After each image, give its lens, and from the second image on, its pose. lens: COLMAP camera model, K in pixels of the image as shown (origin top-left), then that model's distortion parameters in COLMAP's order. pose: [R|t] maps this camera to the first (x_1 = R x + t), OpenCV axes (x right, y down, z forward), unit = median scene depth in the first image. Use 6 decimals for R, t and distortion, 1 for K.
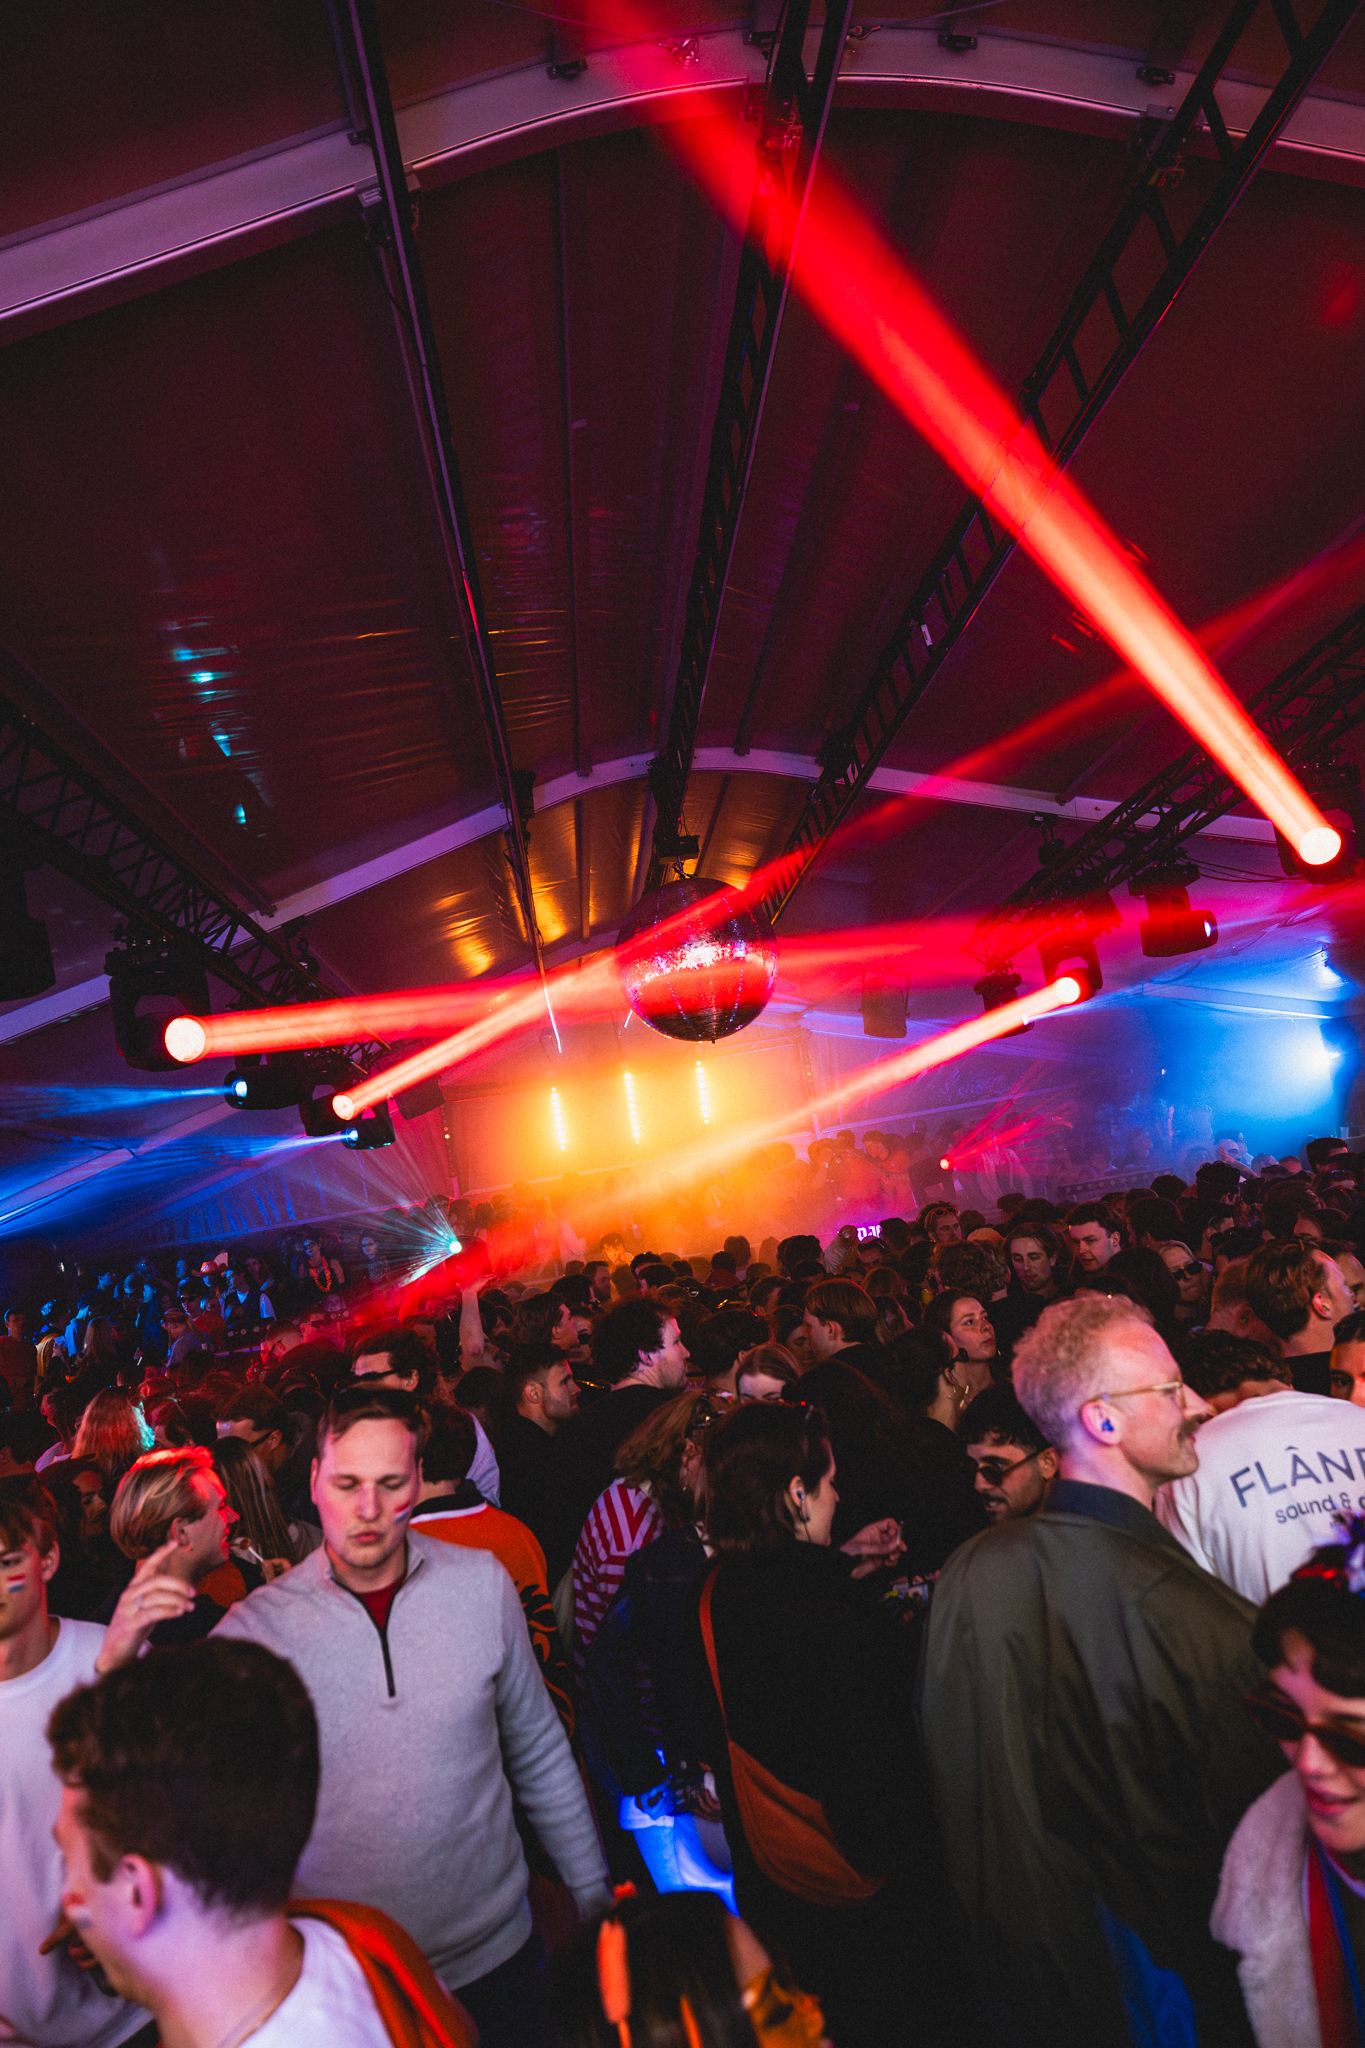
lens RADIAL K [[1327.1, 0, 682.5], [0, 1327.1, 1024.0], [0, 0, 1]] dist [0.000120, 0.000039]
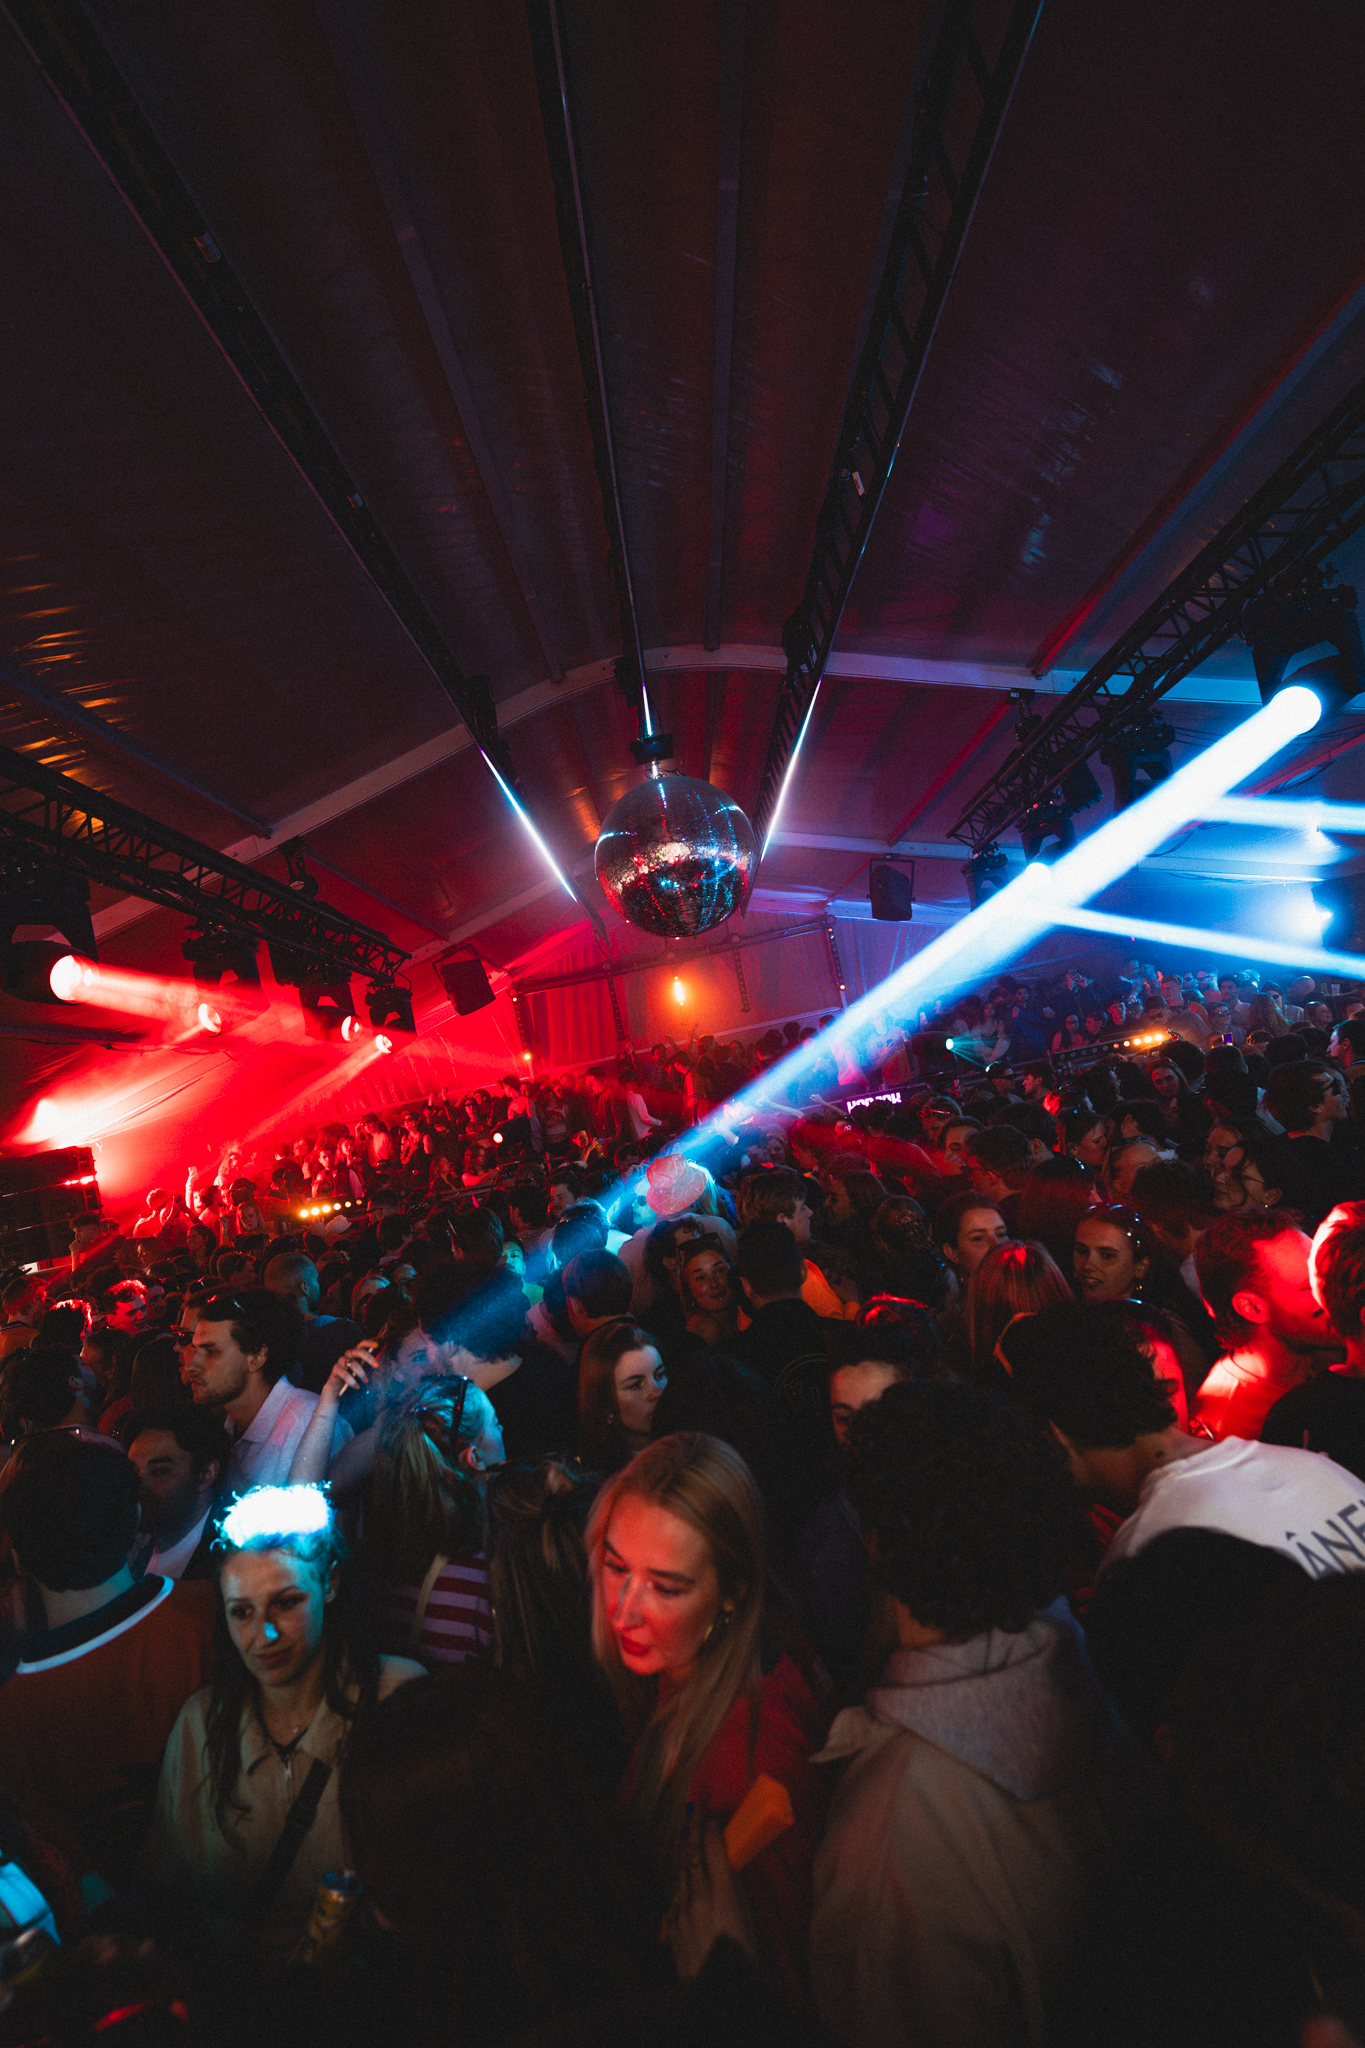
lens RADIAL K [[1078.0, 0, 671.6], [0, 1078.0, 1023.9], [0, 0, 1]] dist [-0.000844, -0.000896]
pose [[0.994920, -0.041309, -0.091802, 0.080222], [0.050152, 0.994097, 0.096211, -0.000949], [0.087285, -0.100326, 0.991119, 0.160692]]
